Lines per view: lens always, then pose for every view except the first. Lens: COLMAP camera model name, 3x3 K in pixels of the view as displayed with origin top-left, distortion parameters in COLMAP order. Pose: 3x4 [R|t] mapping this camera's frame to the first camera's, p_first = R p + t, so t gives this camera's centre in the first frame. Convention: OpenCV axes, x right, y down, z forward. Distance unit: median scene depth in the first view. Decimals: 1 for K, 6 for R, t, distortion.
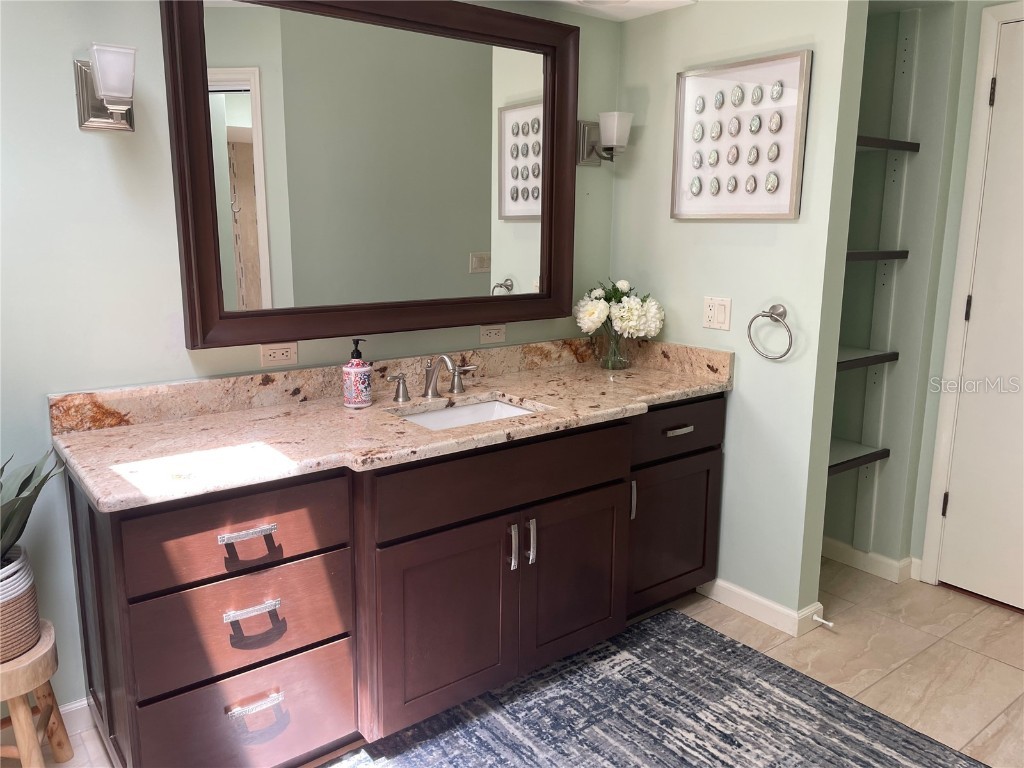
lens RADIAL K [[773.2, 0, 511.1], [0, 773.2, 378.3], [0, 0, 1]] dist [0.084913, -0.098541]
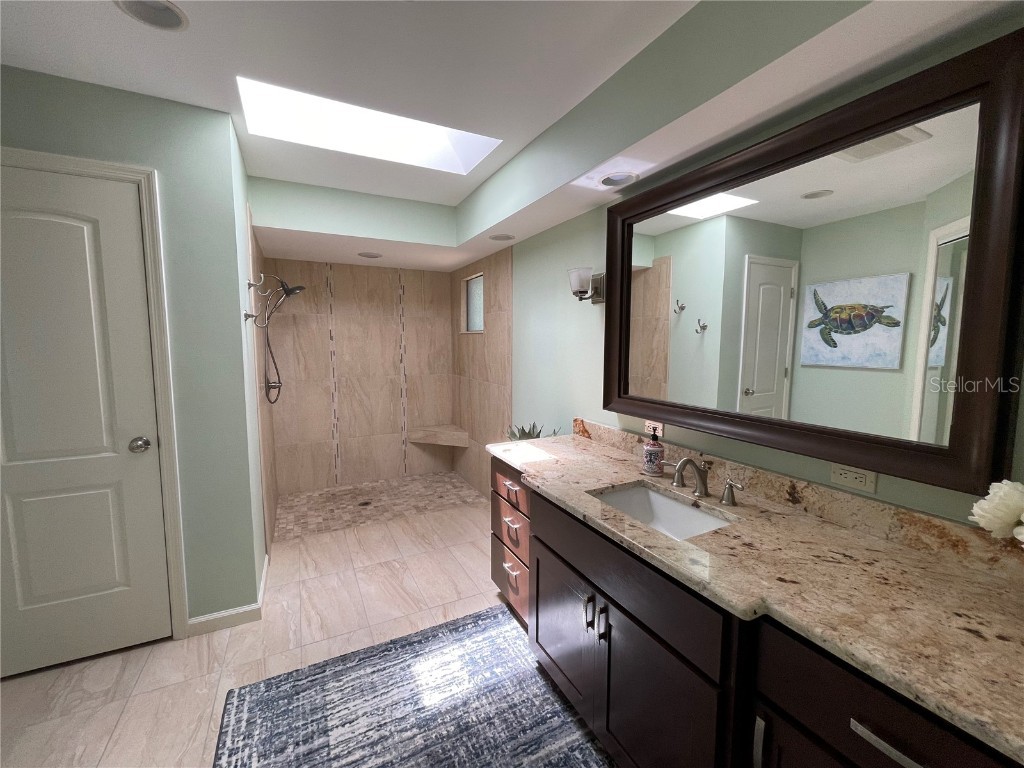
lens RADIAL K [[416.1, 0, 511.3], [0, 416.1, 380.5], [0, 0, 1]] dist [-0.003010, 0.000250]
pose [[-0.184992, 0.087686, -0.978820, 0.640876], [-0.192555, 0.973471, 0.123599, -0.193981], [0.963691, 0.211342, -0.163200, 0.947428]]
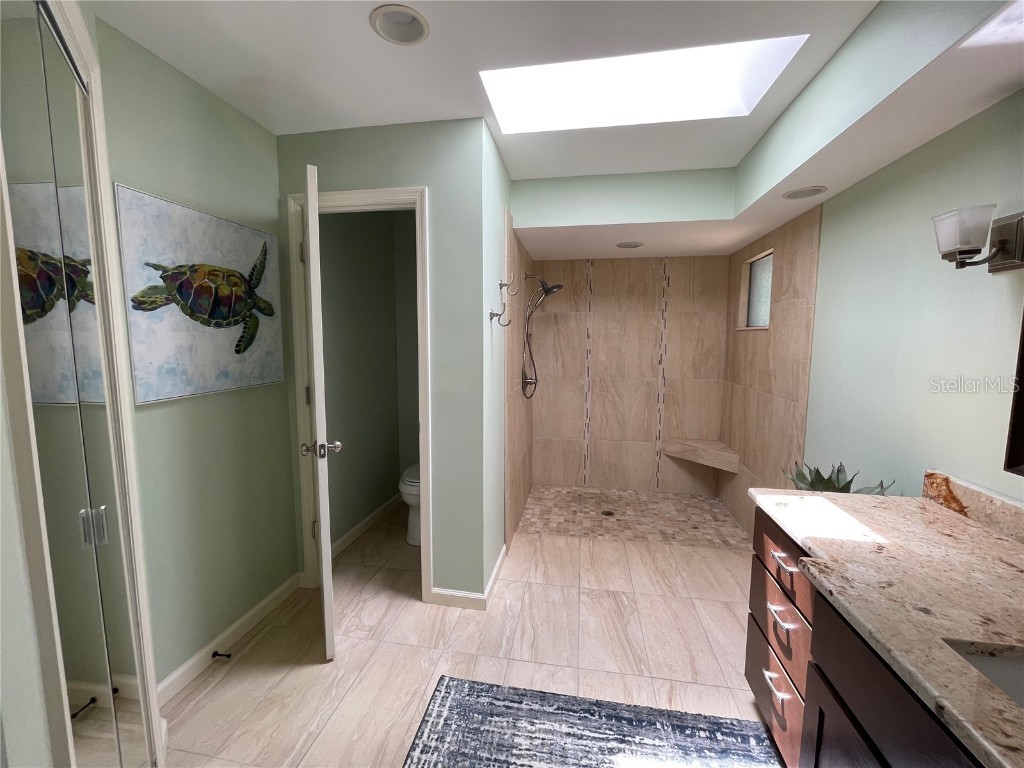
lens RADIAL K [[416.1, 0, 511.3], [0, 416.1, 380.5], [0, 0, 1]] dist [-0.003010, 0.000250]
pose [[-0.738697, 0.060508, -0.671317, 0.429555], [-0.136793, 0.961779, 0.237211, -0.193894], [0.660011, 0.267058, -0.702186, 0.936842]]
